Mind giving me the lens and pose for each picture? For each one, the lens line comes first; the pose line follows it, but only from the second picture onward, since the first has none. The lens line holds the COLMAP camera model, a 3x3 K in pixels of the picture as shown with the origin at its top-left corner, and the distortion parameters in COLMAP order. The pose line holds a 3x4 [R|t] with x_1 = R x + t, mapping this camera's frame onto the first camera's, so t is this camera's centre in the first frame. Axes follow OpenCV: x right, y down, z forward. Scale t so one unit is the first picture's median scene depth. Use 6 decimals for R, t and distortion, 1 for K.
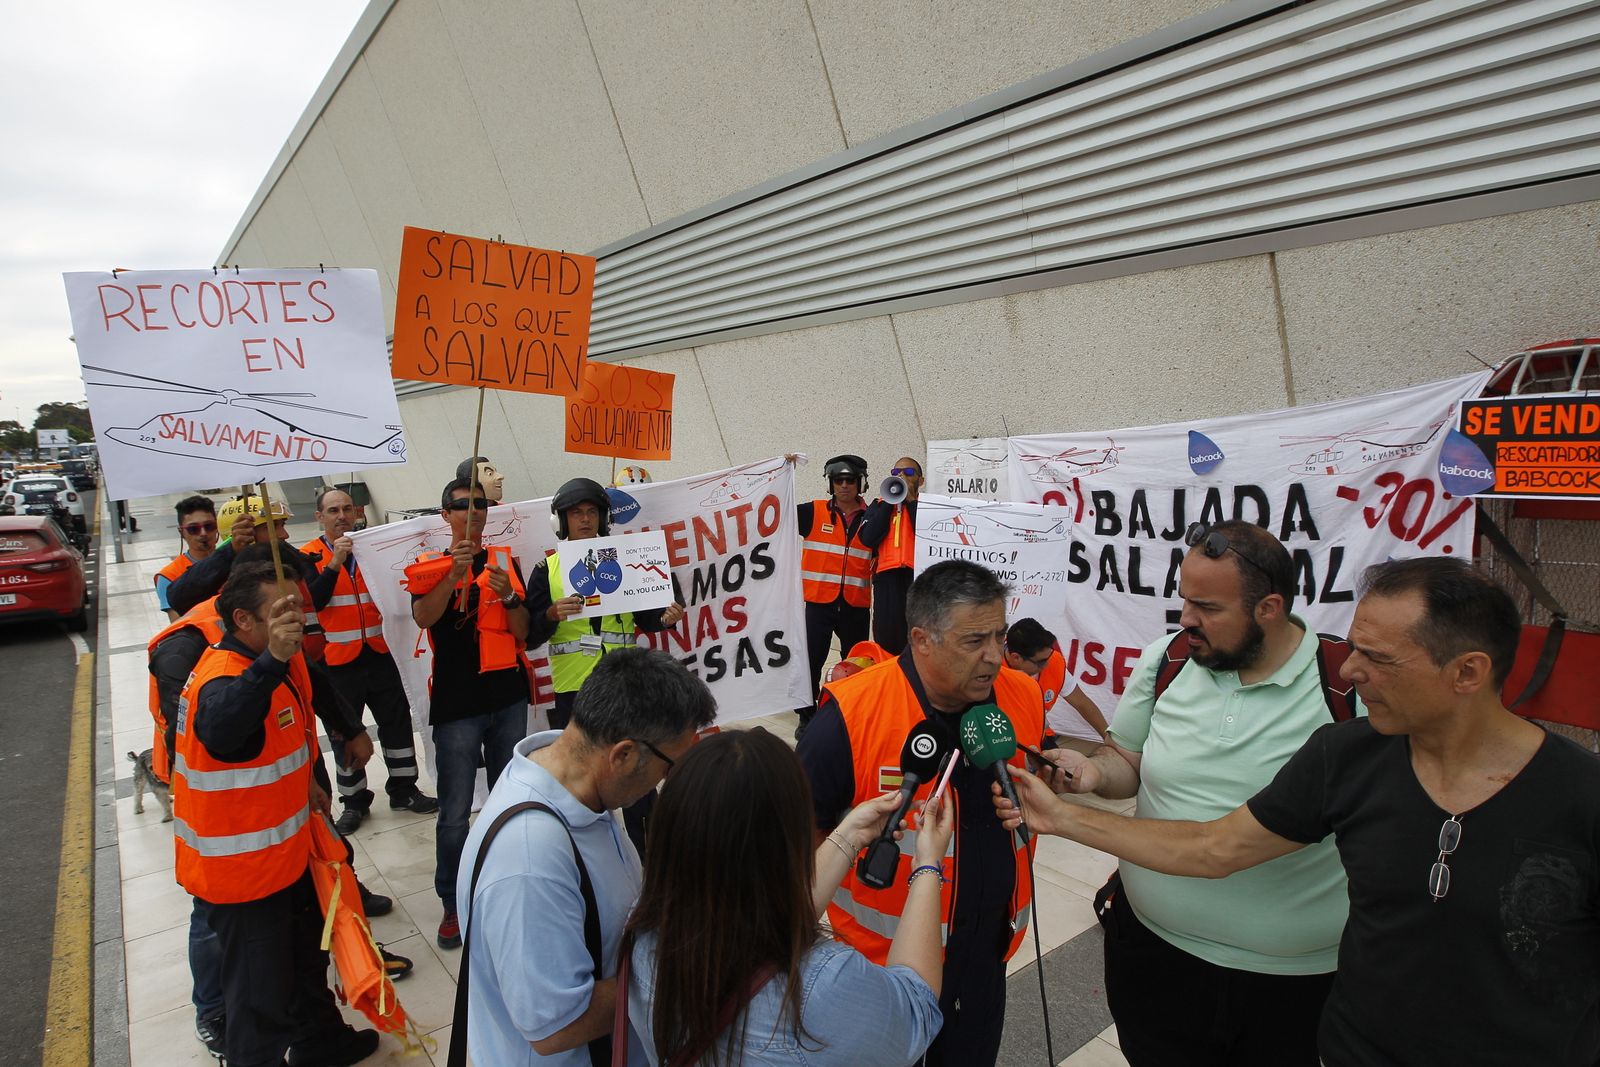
lens RADIAL K [[897.6, 0, 844.1], [0, 897.6, 533.9], [0, 0, 1]] dist [-0.016138, 0.000538]
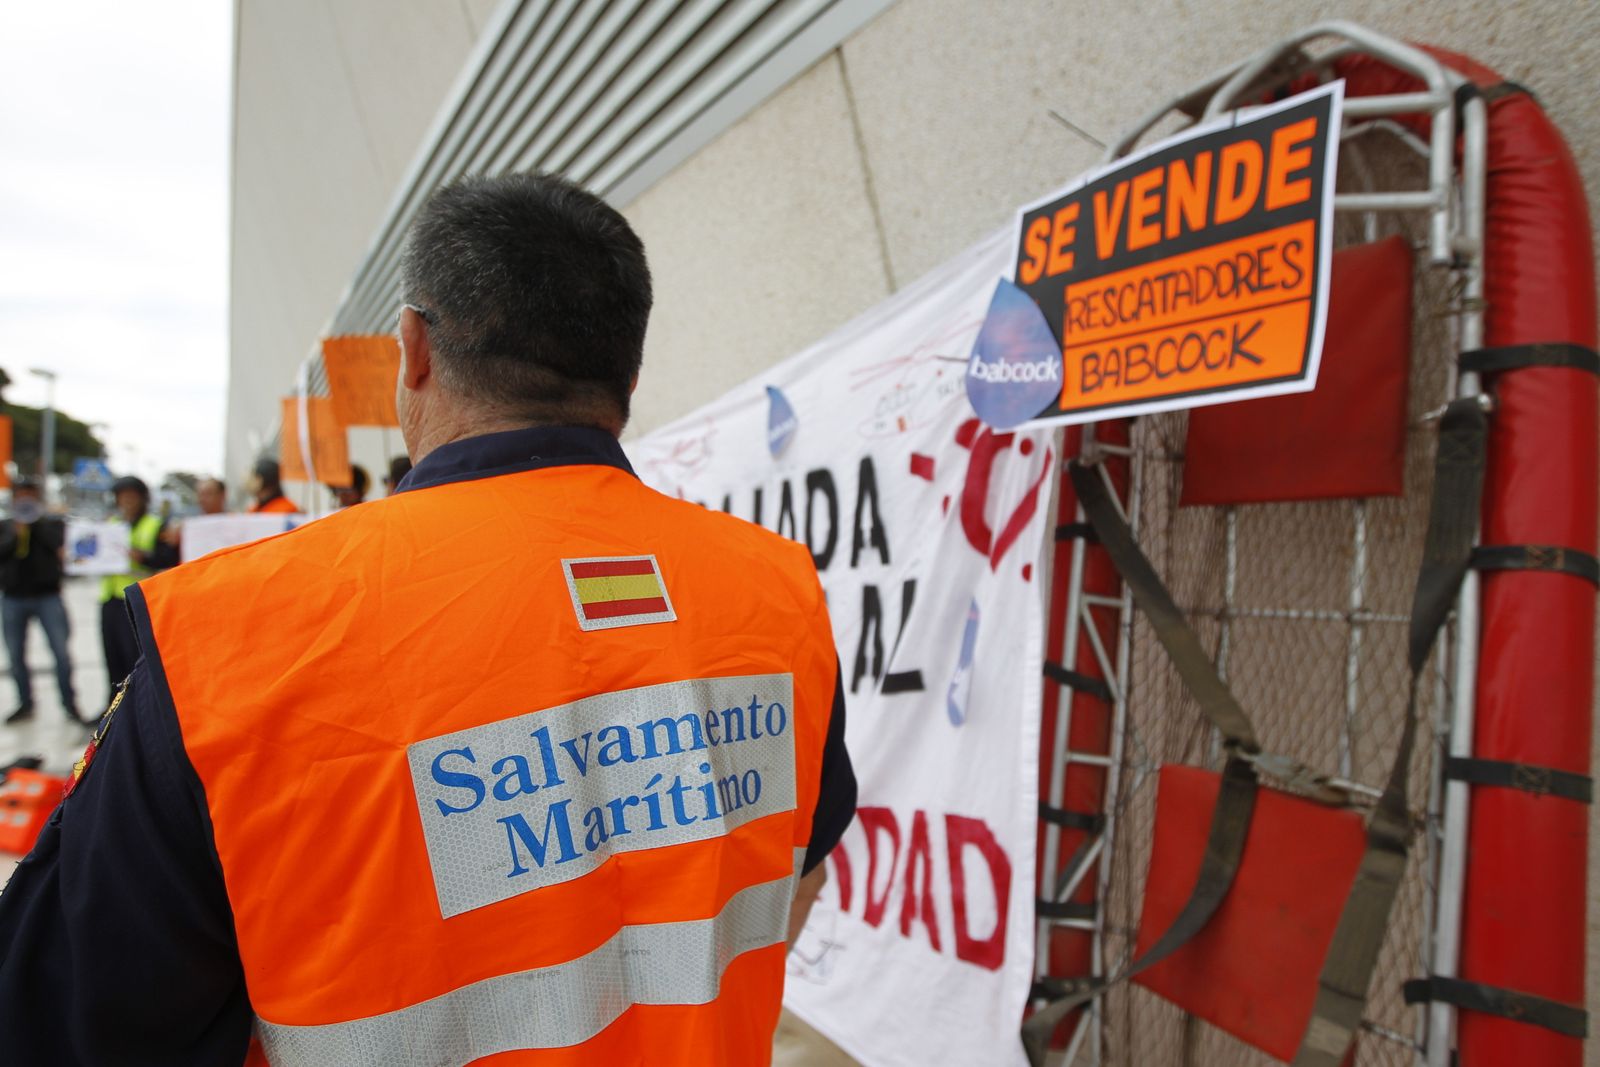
lens RADIAL K [[919.7, 0, 794.8], [0, 919.7, 520.7], [0, 0, 1]] dist [-0.062302, 0.036816]
pose [[0.992762, 0.062514, -0.102546, 0.647046], [-0.075106, 0.989445, -0.123925, 0.058969], [0.093716, 0.130730, 0.986979, 0.586179]]
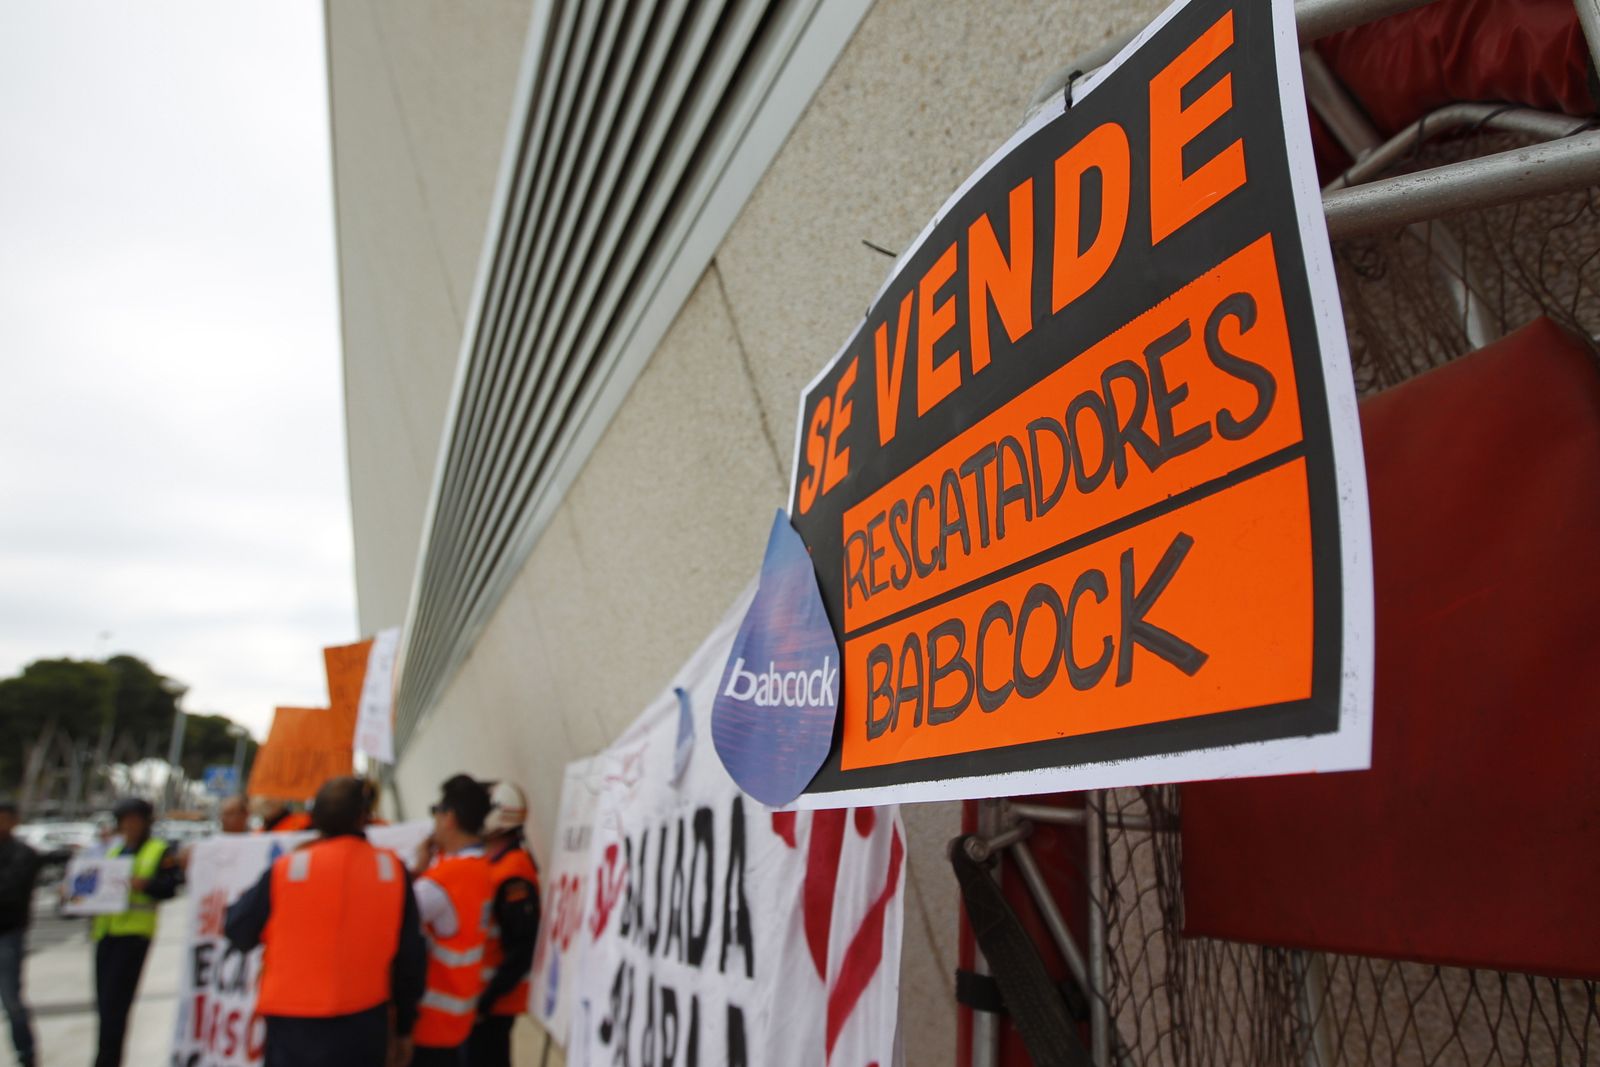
lens RADIAL K [[917.7, 0, 820.3], [0, 917.7, 538.0], [0, 0, 1]] dist [-0.041925, 0.000489]
pose [[0.977950, -0.055998, -0.201192, 0.752859], [-0.025638, 0.923901, -0.381772, -0.020542], [0.207260, 0.378512, 0.902093, 0.801549]]
